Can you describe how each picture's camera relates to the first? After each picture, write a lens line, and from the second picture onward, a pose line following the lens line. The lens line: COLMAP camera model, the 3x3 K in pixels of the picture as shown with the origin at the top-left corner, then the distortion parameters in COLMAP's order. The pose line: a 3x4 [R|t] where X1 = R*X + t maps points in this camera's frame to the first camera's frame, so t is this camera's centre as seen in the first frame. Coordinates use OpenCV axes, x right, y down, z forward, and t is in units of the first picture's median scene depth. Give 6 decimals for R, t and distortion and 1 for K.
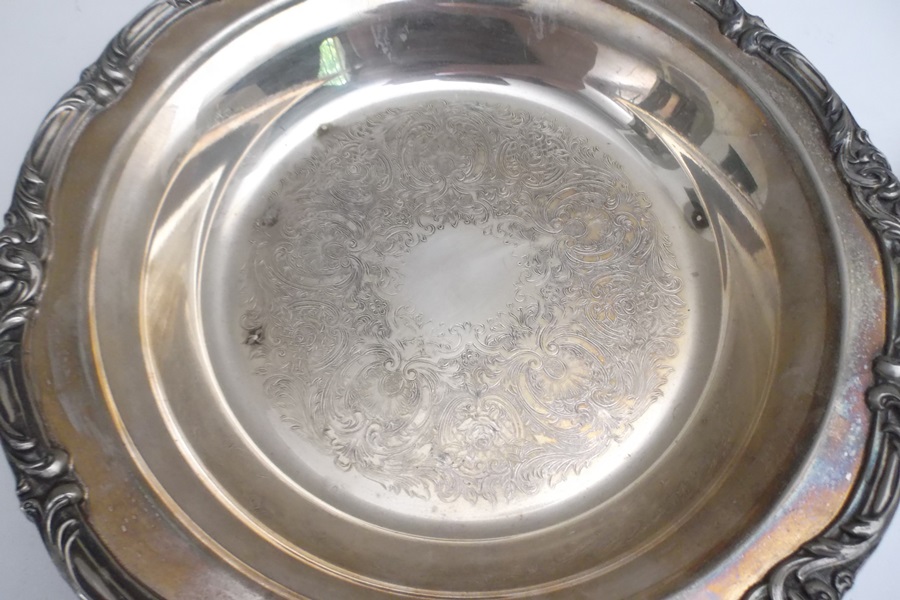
lens RADIAL K [[797.0, 0, 450.0], [0, 797.0, 300.0], [0, 0, 1]] dist [-0.002552, -0.003572]
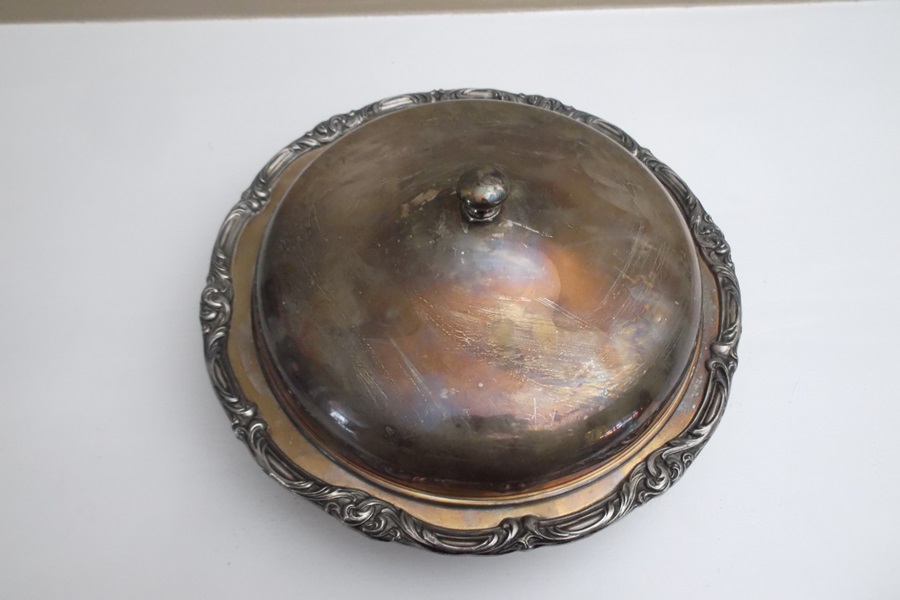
lens RADIAL K [[797.0, 0, 450.0], [0, 797.0, 300.0], [0, 0, 1]] dist [-0.002552, -0.003572]
pose [[0.999615, -0.027744, -0.000840, -0.032123], [0.027476, 0.993364, -0.111680, 0.151907], [0.003933, 0.111614, 0.993744, -0.715307]]
